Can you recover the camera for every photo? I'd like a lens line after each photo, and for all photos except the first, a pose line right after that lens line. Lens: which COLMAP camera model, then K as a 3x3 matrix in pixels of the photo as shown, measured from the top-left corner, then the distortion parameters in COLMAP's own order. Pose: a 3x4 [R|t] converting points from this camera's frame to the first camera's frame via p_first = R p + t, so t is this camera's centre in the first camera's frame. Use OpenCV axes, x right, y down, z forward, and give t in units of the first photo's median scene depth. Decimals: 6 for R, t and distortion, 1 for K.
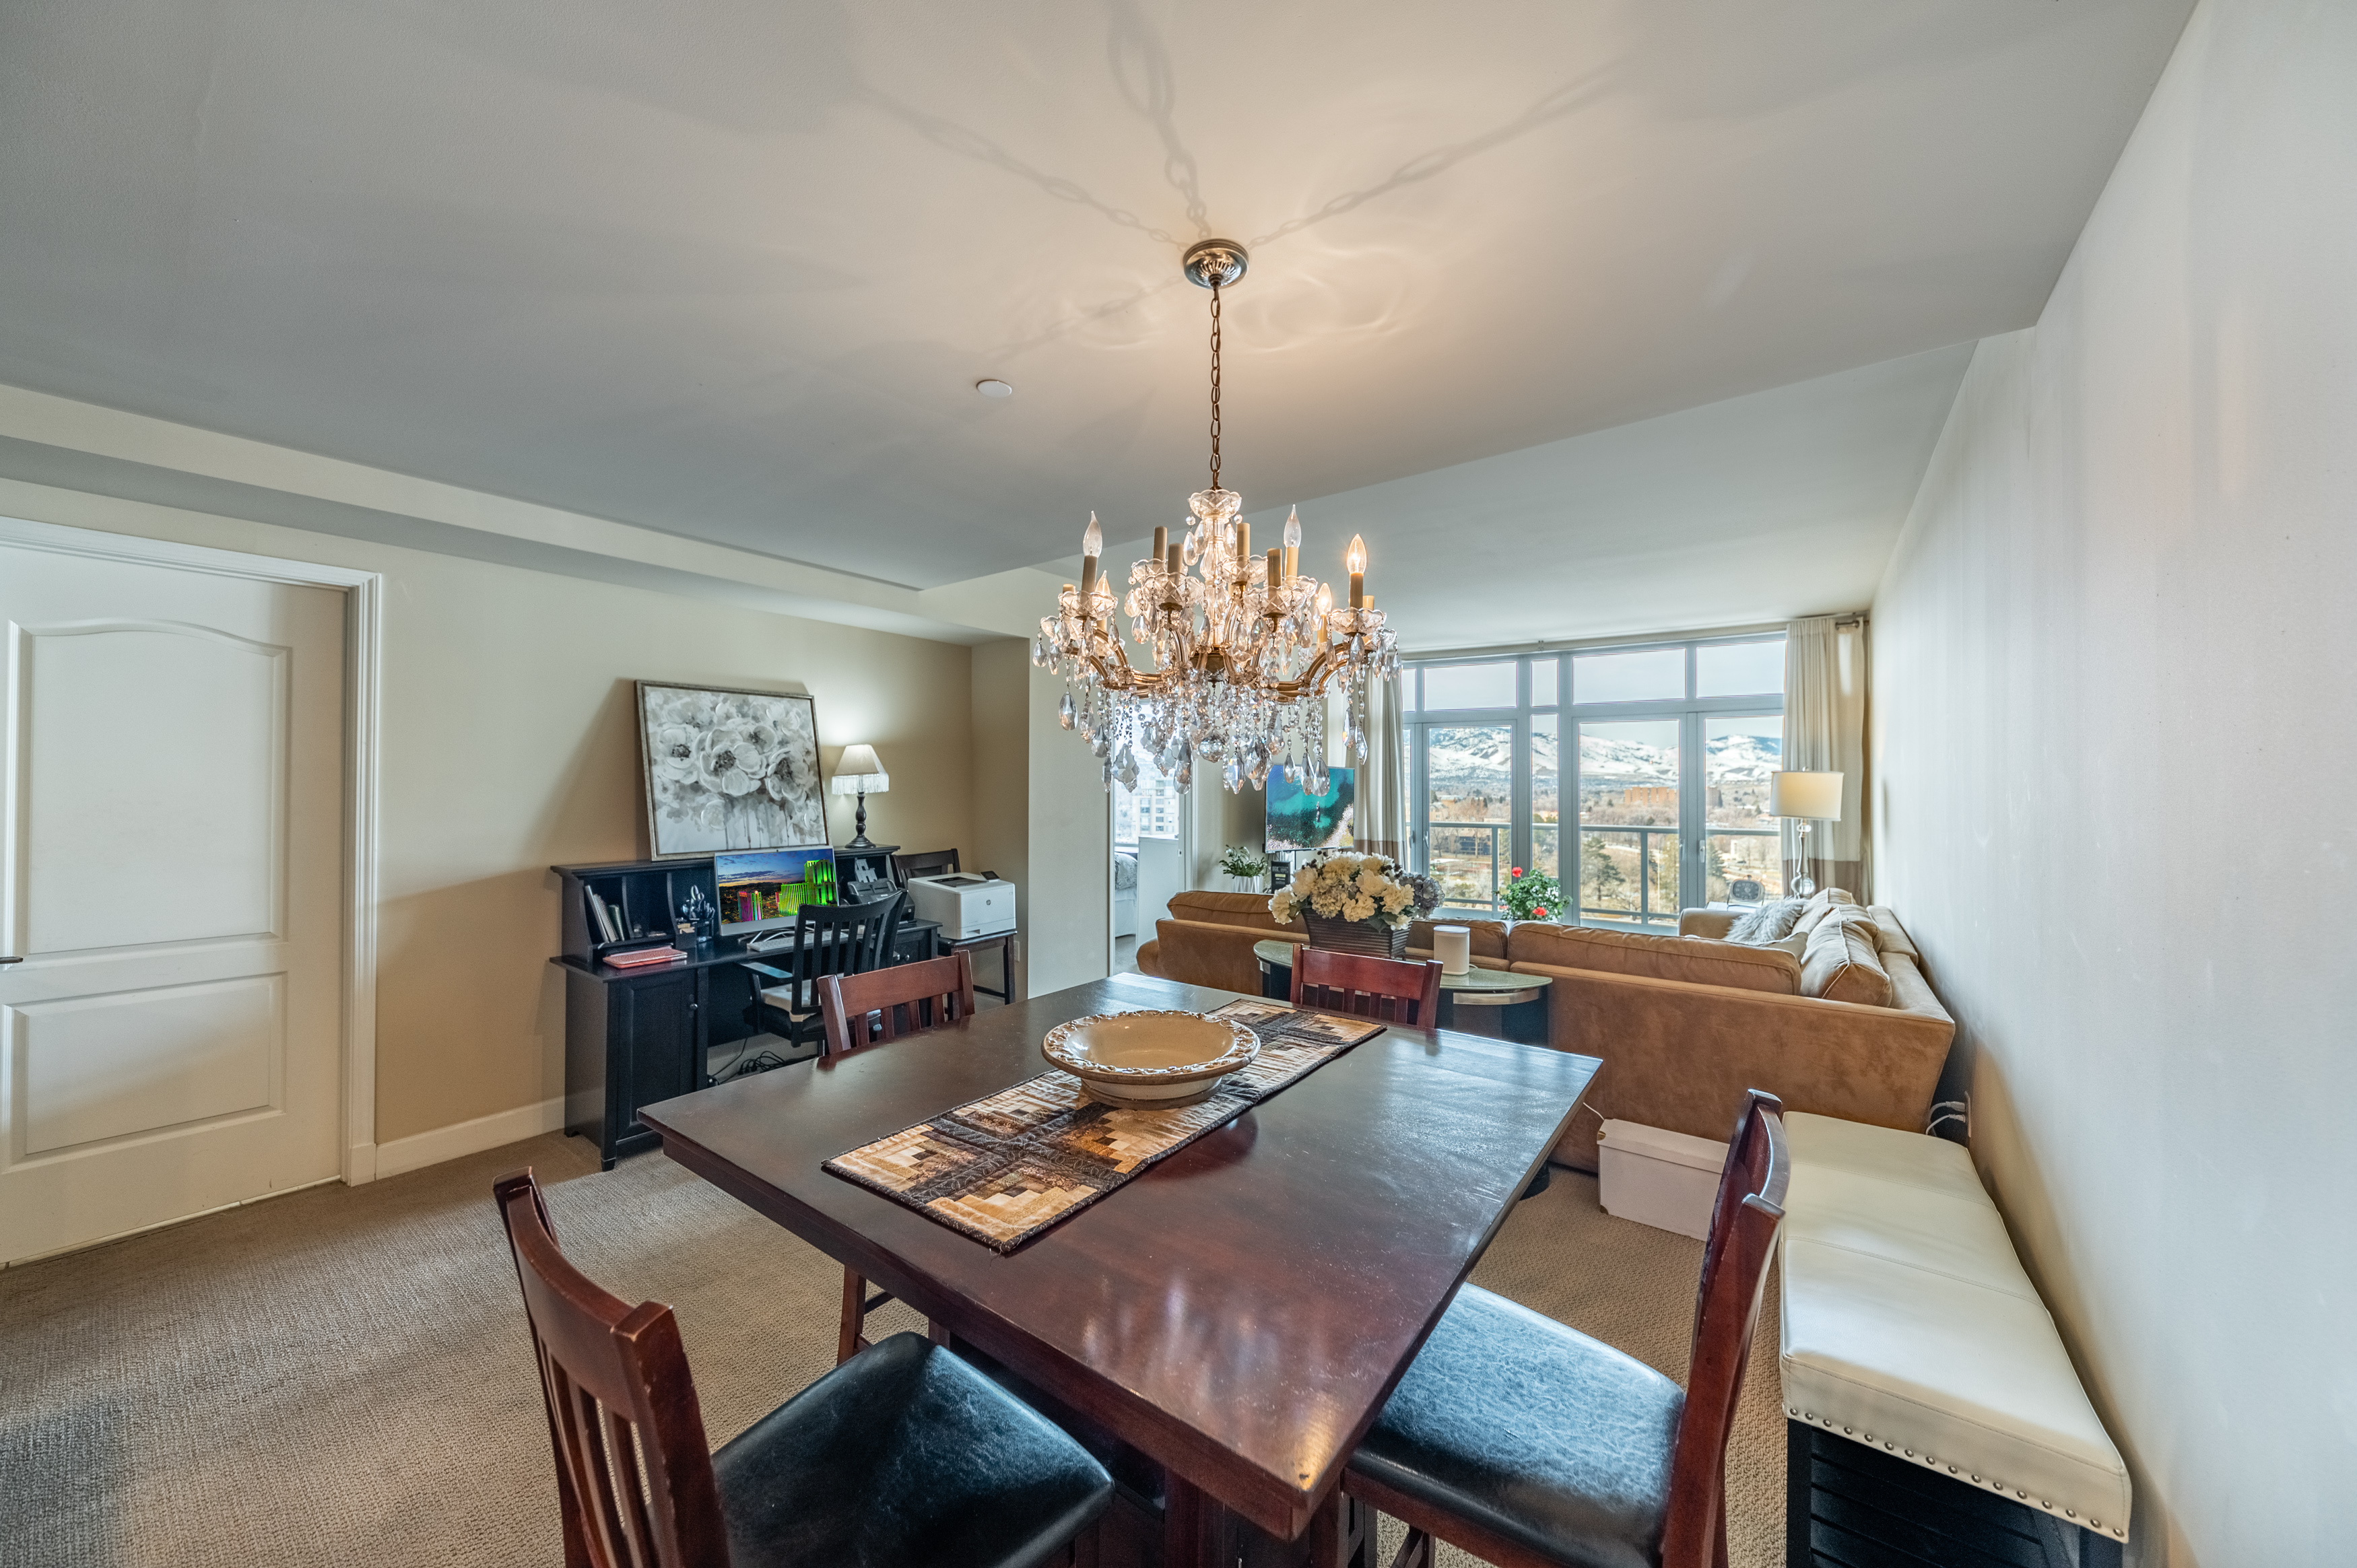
lens RADIAL K [[812.5, 0, 1170.2], [0, 812.5, 784.3], [0, 0, 1]] dist [0.012185, -0.003541]
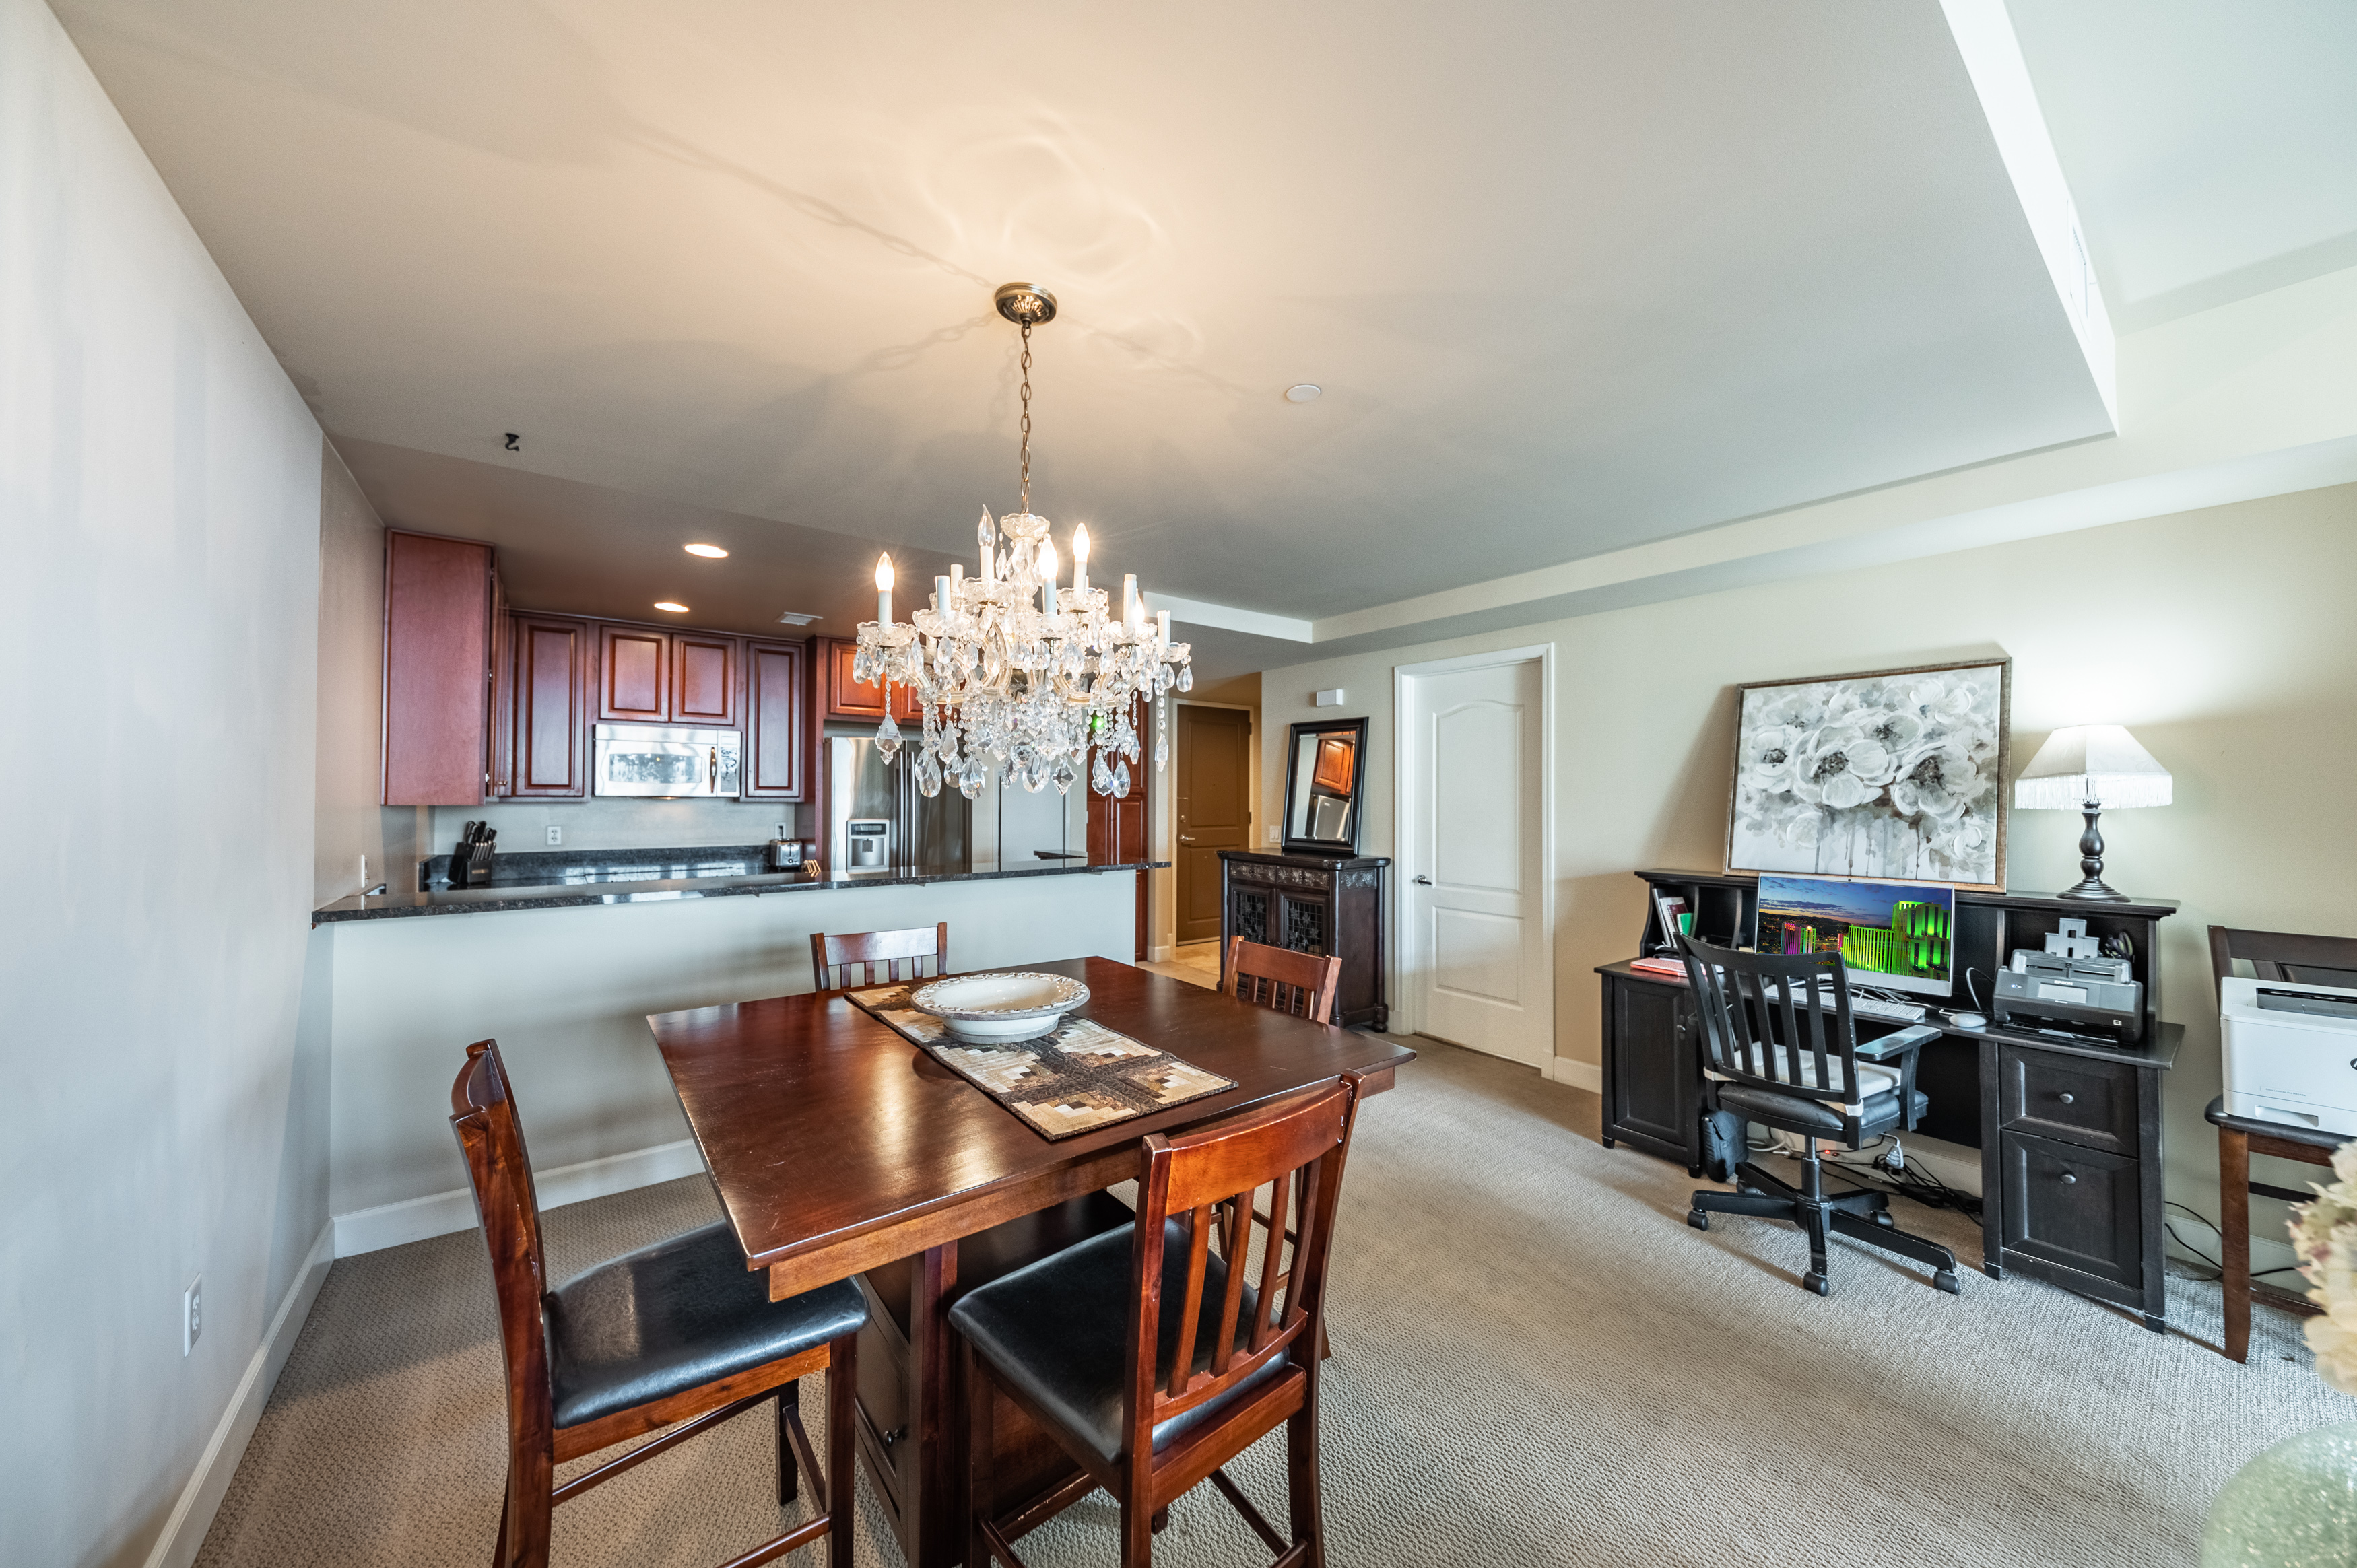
lens RADIAL K [[812.5, 0, 1177.5], [0, 812.5, 785.9], [0, 0, 1]] dist [0.012185, -0.003541]
pose [[-0.258466, -0.014551, -0.965911, 0.387057], [-0.001088, 0.999890, -0.014772, 0.004983], [0.966020, -0.002768, -0.258453, 0.543575]]
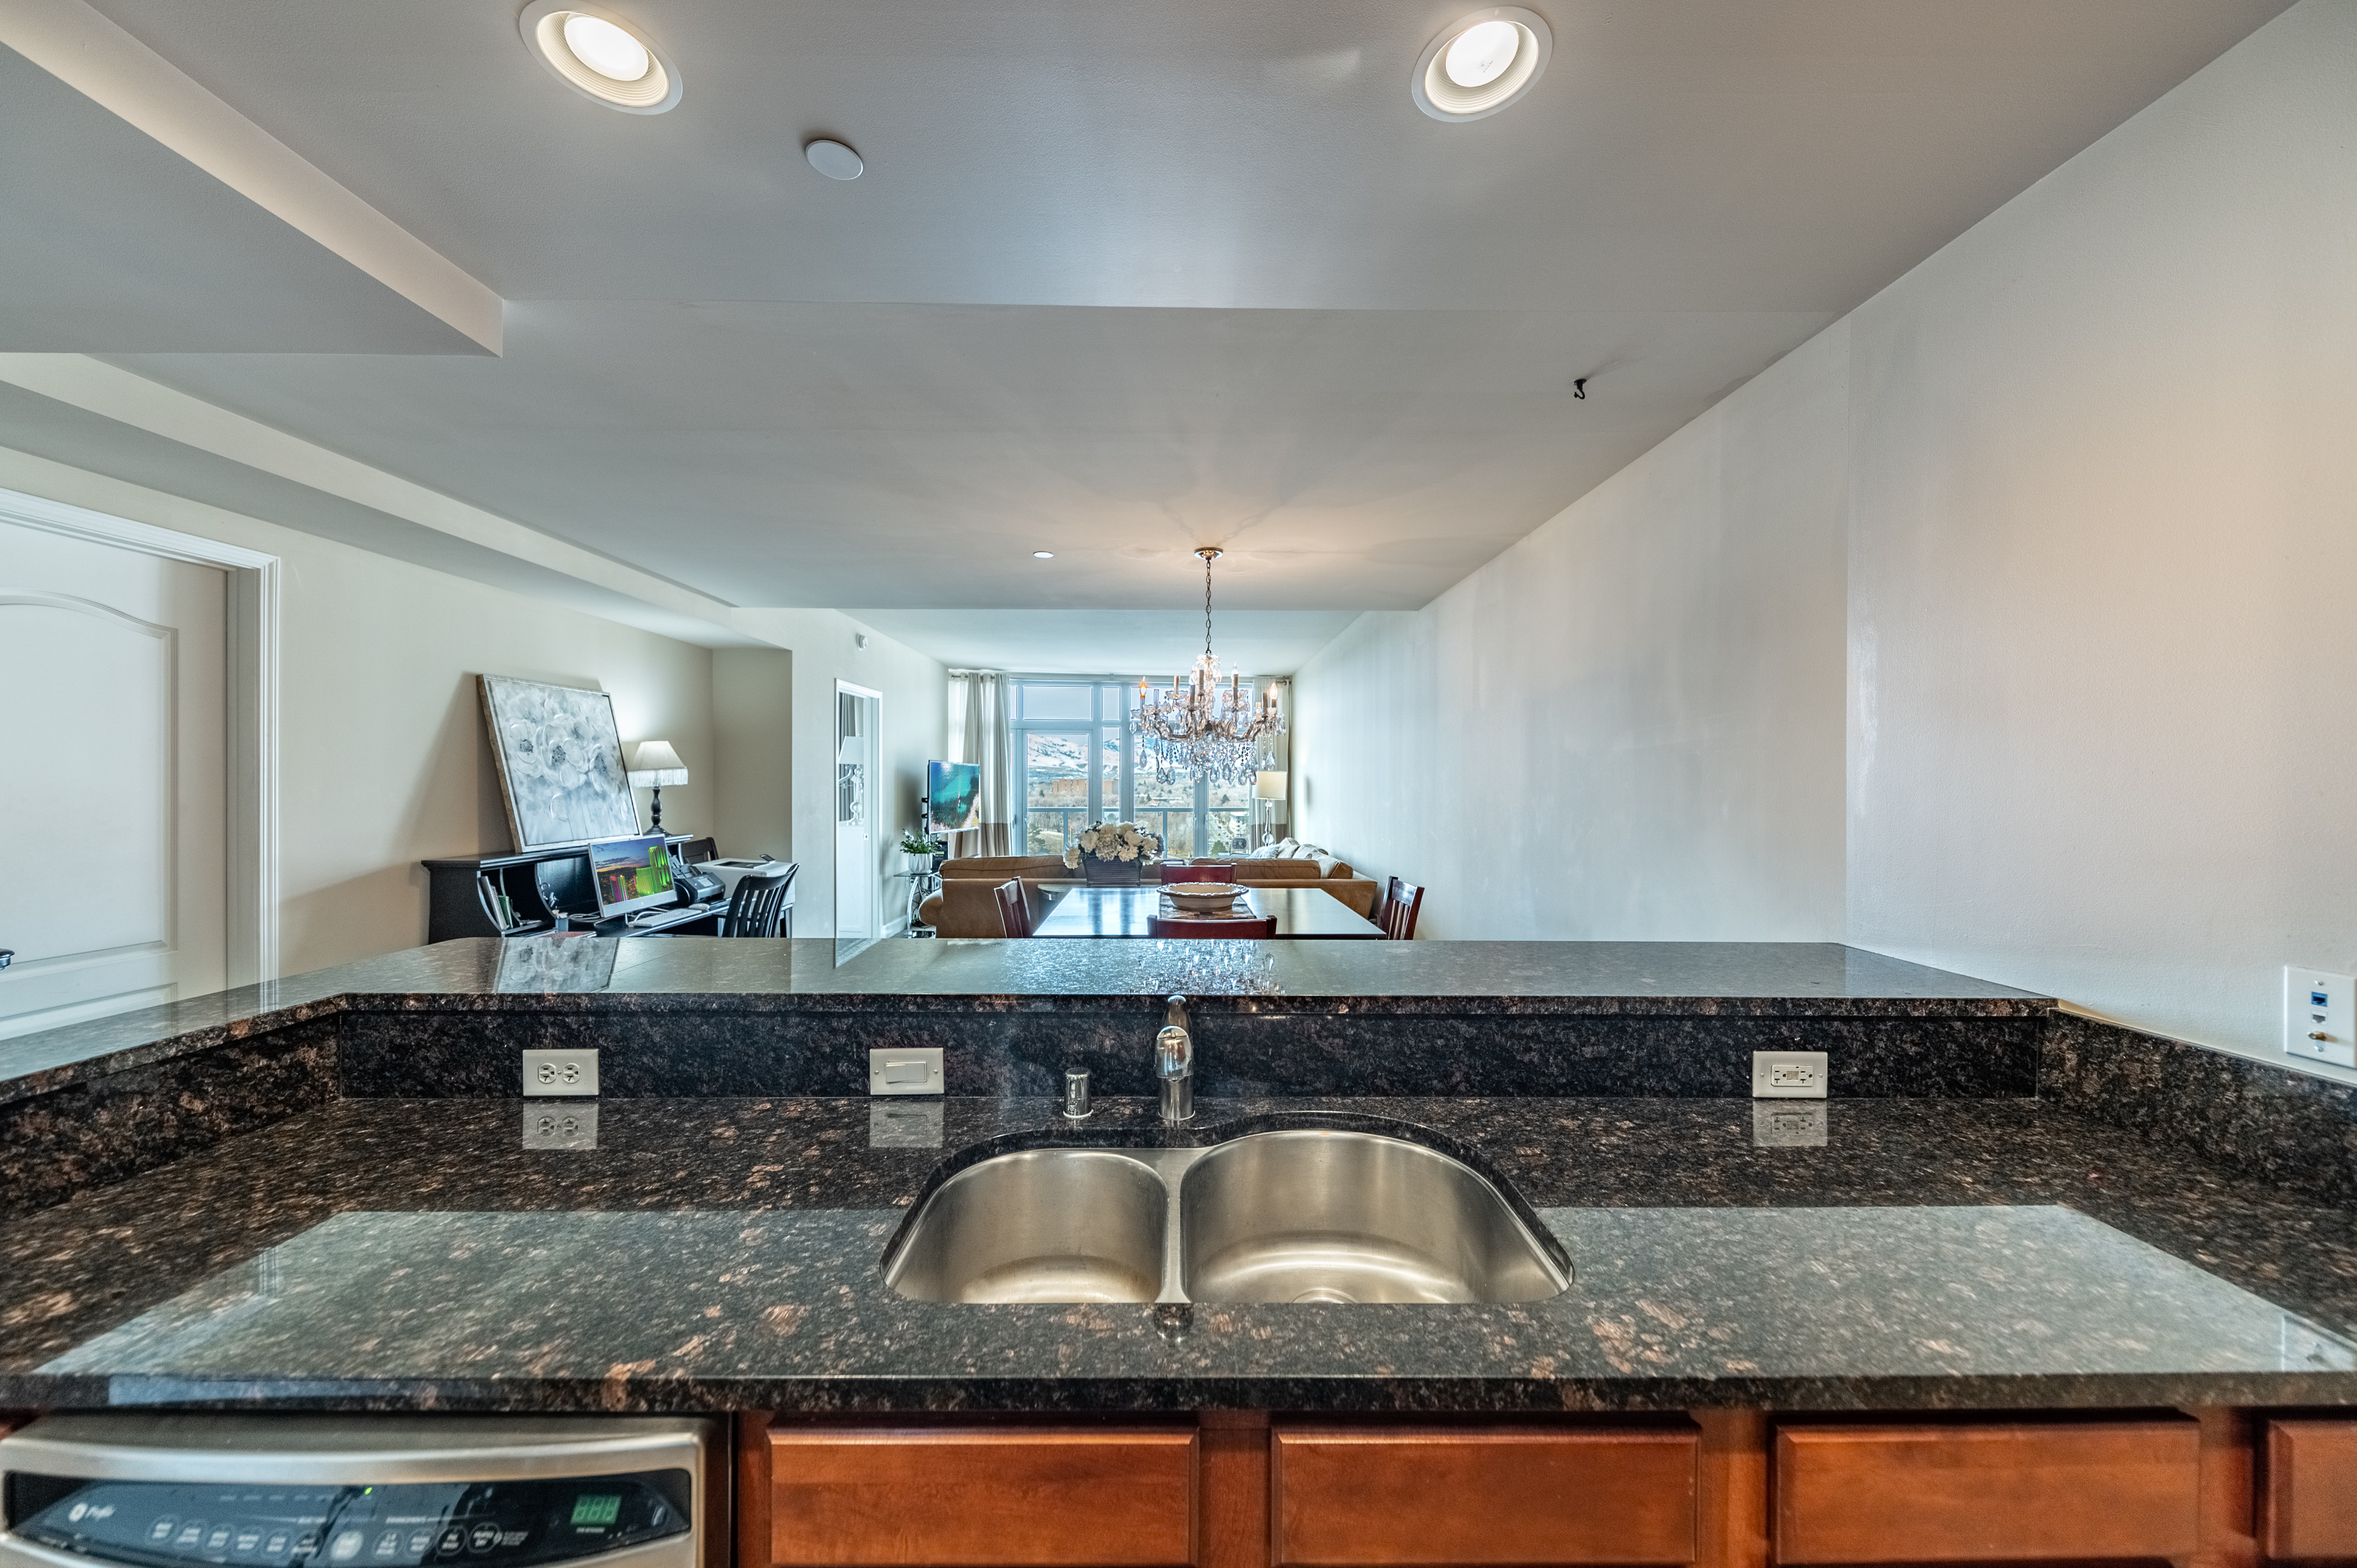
lens RADIAL K [[812.5, 0, 1185.1], [0, 812.5, 785.1], [0, 0, 1]] dist [0.012185, -0.003541]
pose [[0.782060, -0.003256, 0.623194, -0.535535], [-0.003930, 0.999941, 0.010155, -0.003992], [-0.623190, -0.010391, 0.782001, -0.290585]]
